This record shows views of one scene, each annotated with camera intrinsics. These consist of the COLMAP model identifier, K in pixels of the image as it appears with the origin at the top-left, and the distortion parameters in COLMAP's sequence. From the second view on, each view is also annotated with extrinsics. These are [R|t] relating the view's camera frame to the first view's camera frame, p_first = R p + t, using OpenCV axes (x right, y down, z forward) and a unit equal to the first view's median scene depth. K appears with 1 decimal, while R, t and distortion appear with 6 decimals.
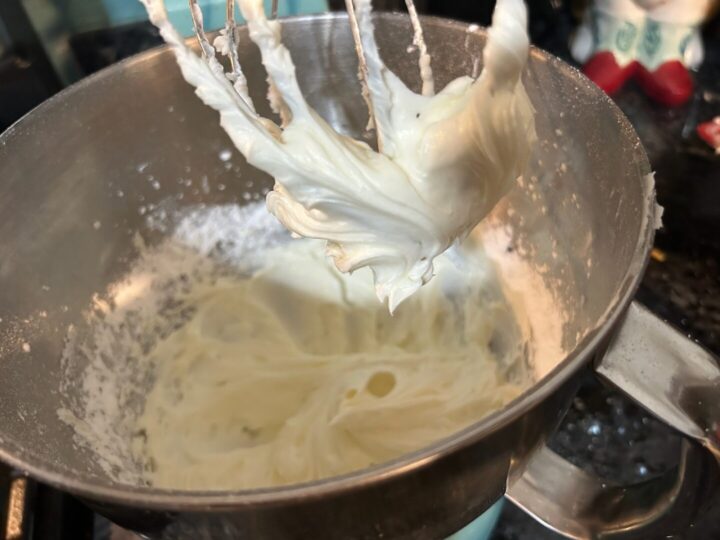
lens RADIAL K [[541.4, 0, 366.9], [0, 541.4, 266.1], [0, 0, 1]] dist [0.008959, -0.035654]
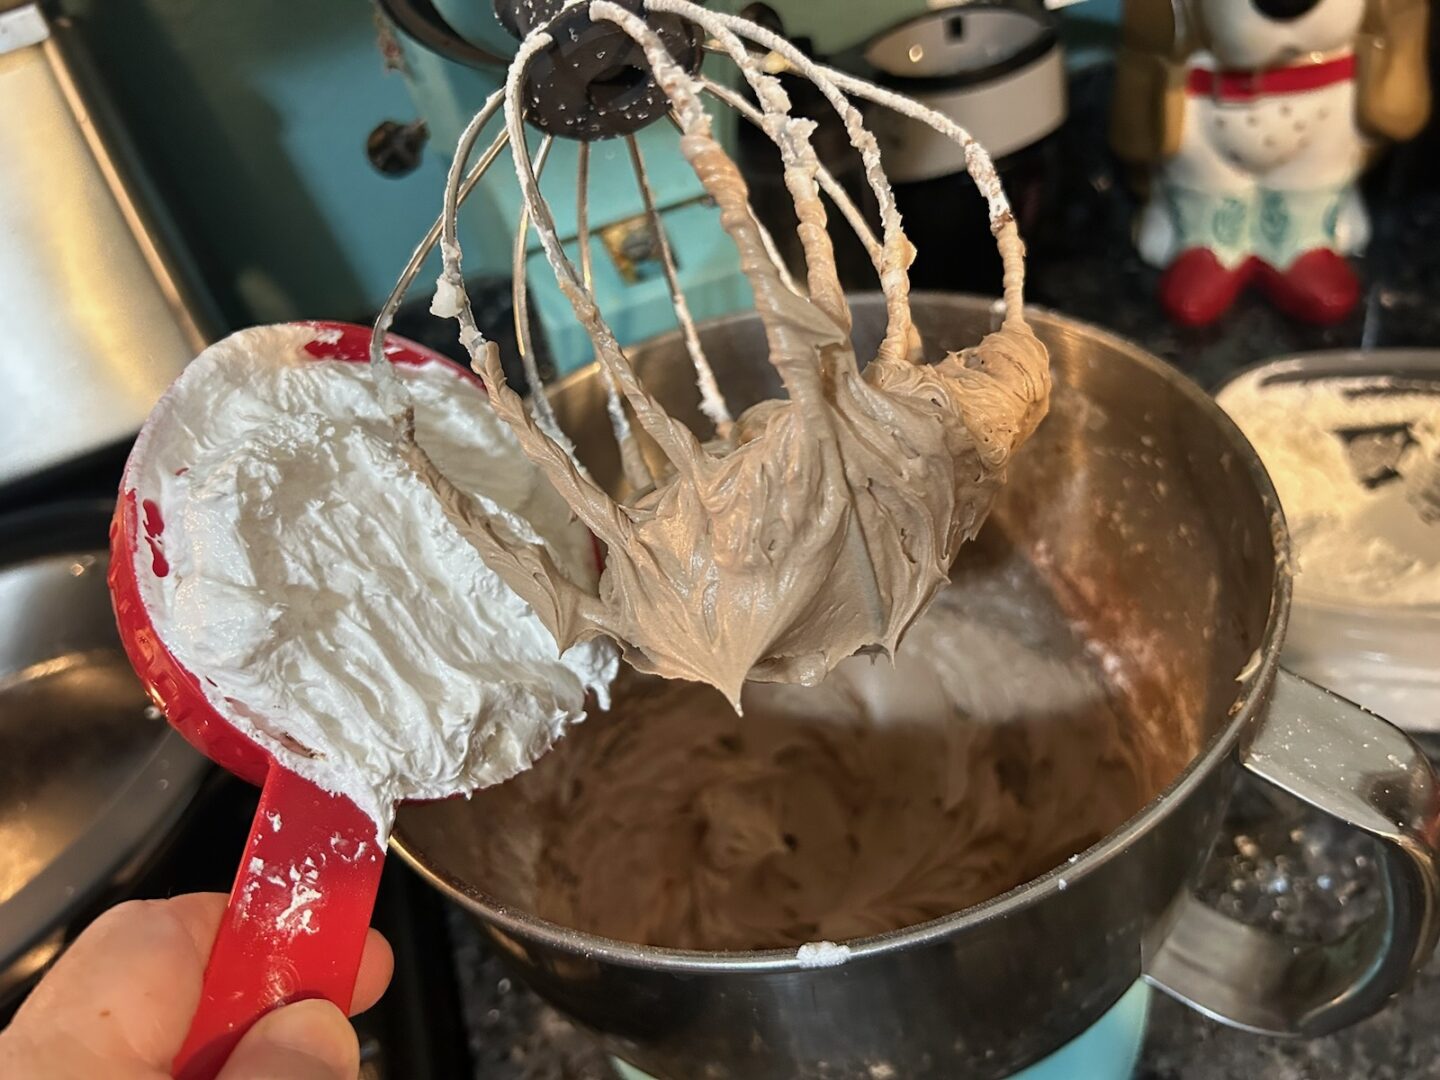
lens RADIAL K [[1082.8, 0, 722.0], [0, 1082.8, 540.2], [0, 0, 1]] dist [0.008959, -0.035654]
pose [[0.991722, -0.120170, -0.045246, -0.167363], [0.114676, 0.987408, -0.108968, -0.034660], [0.057771, 0.102877, 0.993015, -0.482955]]
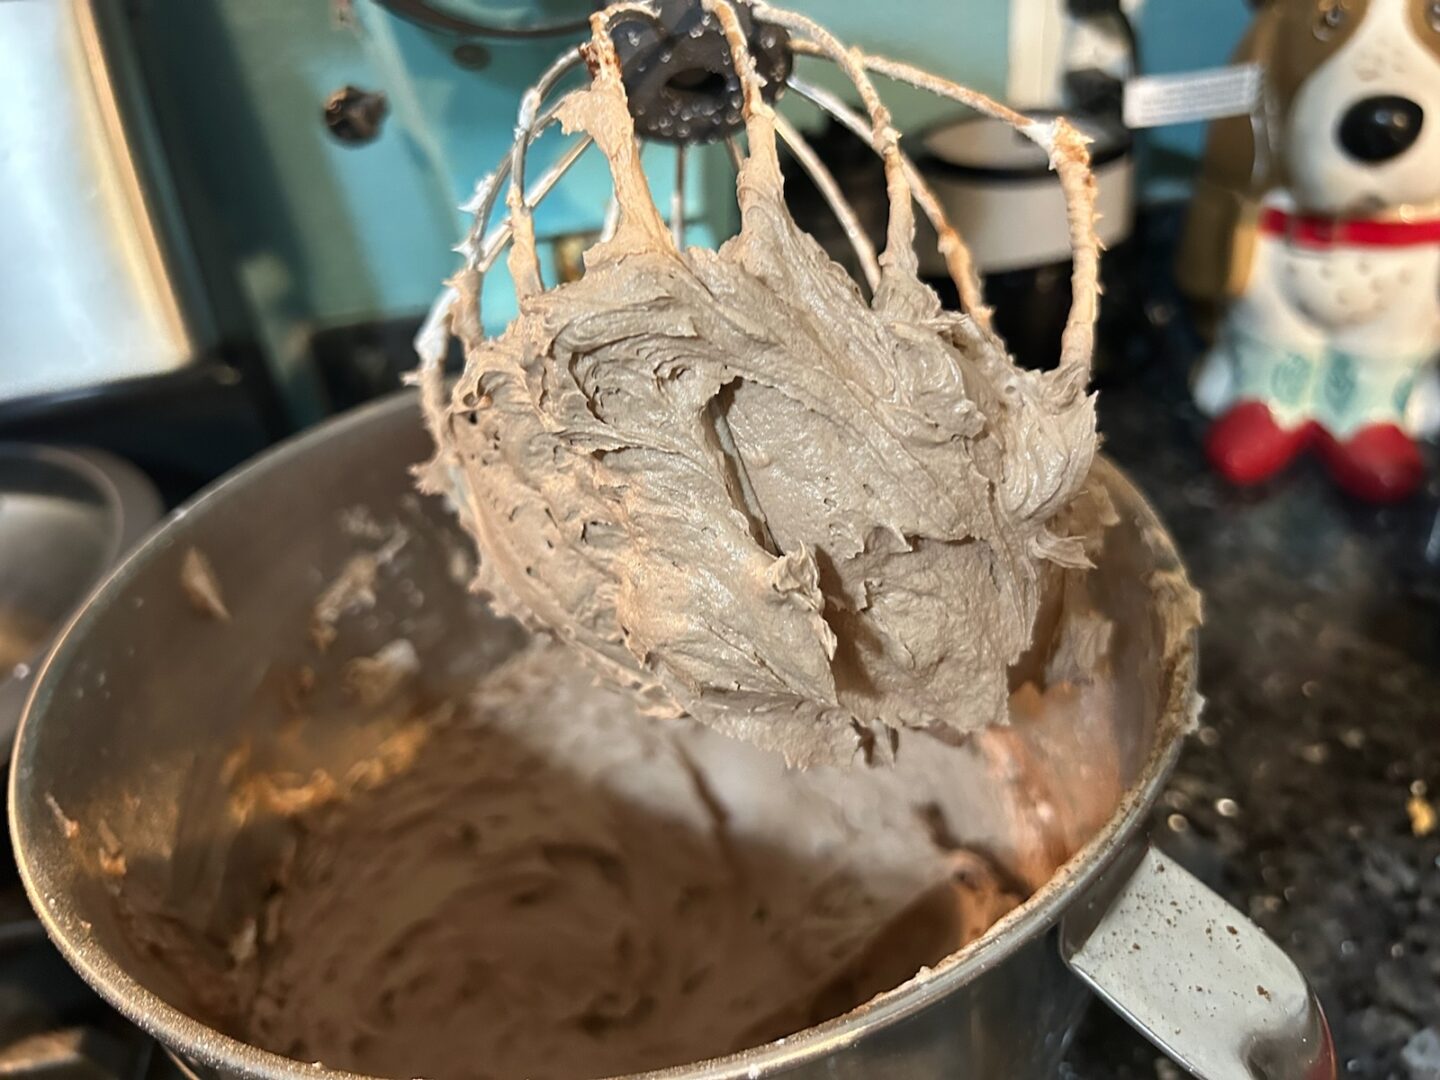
lens RADIAL K [[1082.8, 0, 734.6], [0, 1082.8, 542.6], [0, 0, 1]] dist [0.008959, -0.035654]
pose [[0.993466, 0.058086, -0.098238, 0.104354], [-0.076823, 0.976929, -0.199268, 0.003057], [0.084397, 0.205513, 0.975009, -0.223476]]
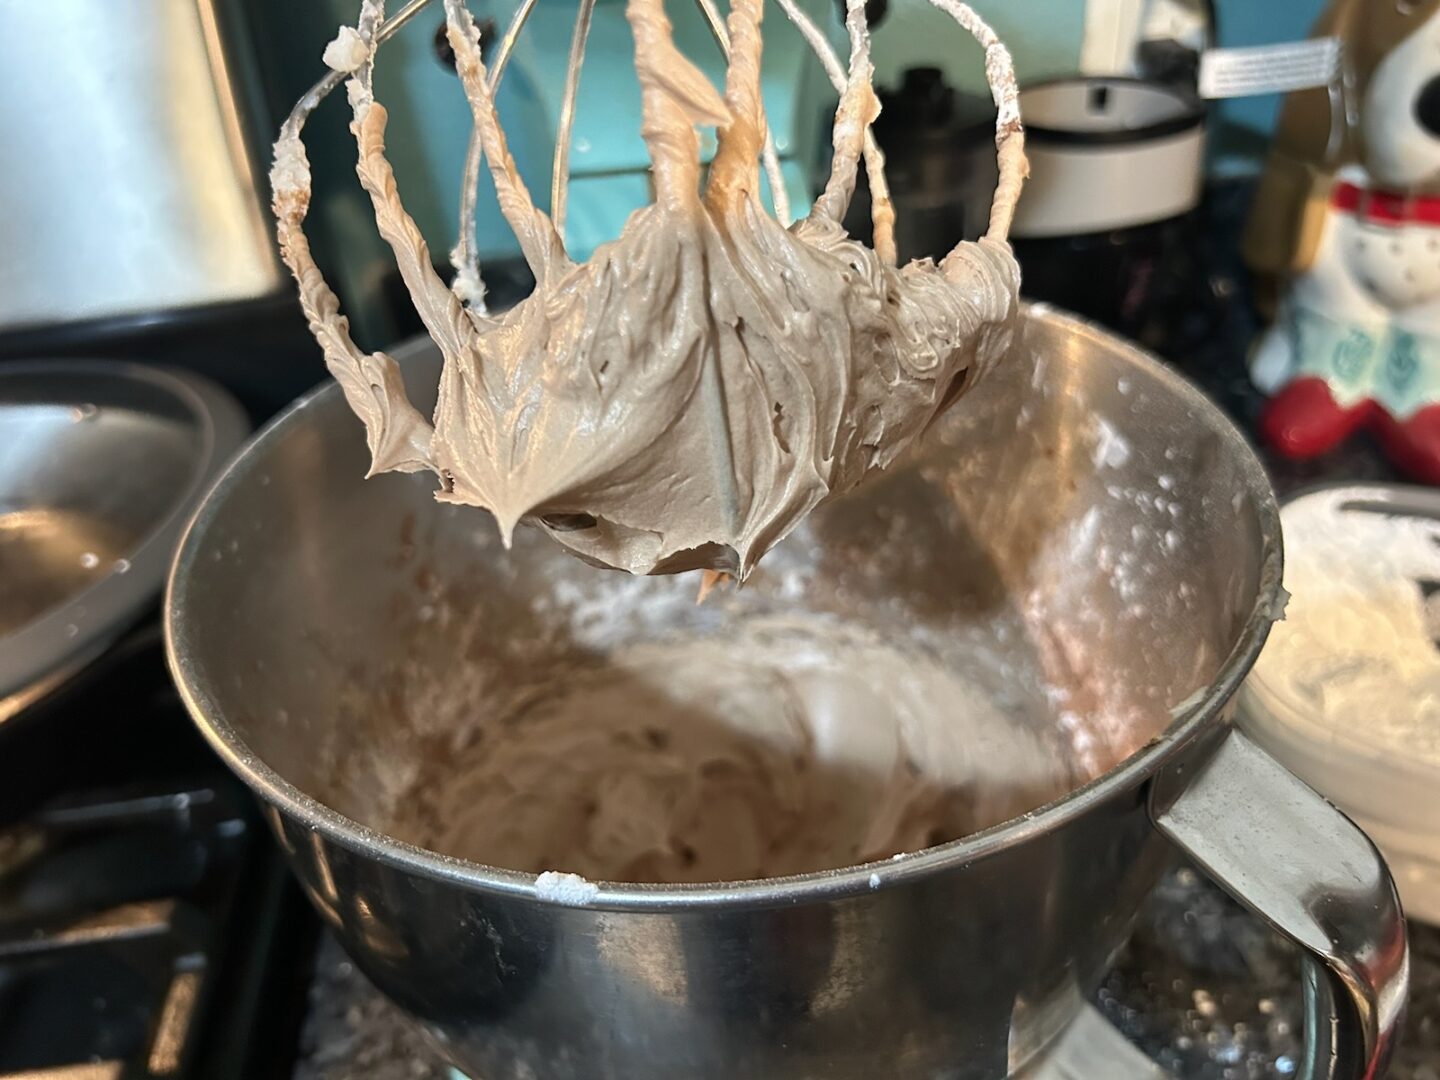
lens RADIAL K [[1082.8, 0, 721.1], [0, 1082.8, 548.8], [0, 0, 1]] dist [0.008959, -0.035654]
pose [[0.985798, 0.108069, -0.128545, 0.029395], [-0.130110, 0.975439, -0.177738, 0.127262], [0.106180, 0.191939, 0.975646, -0.276482]]
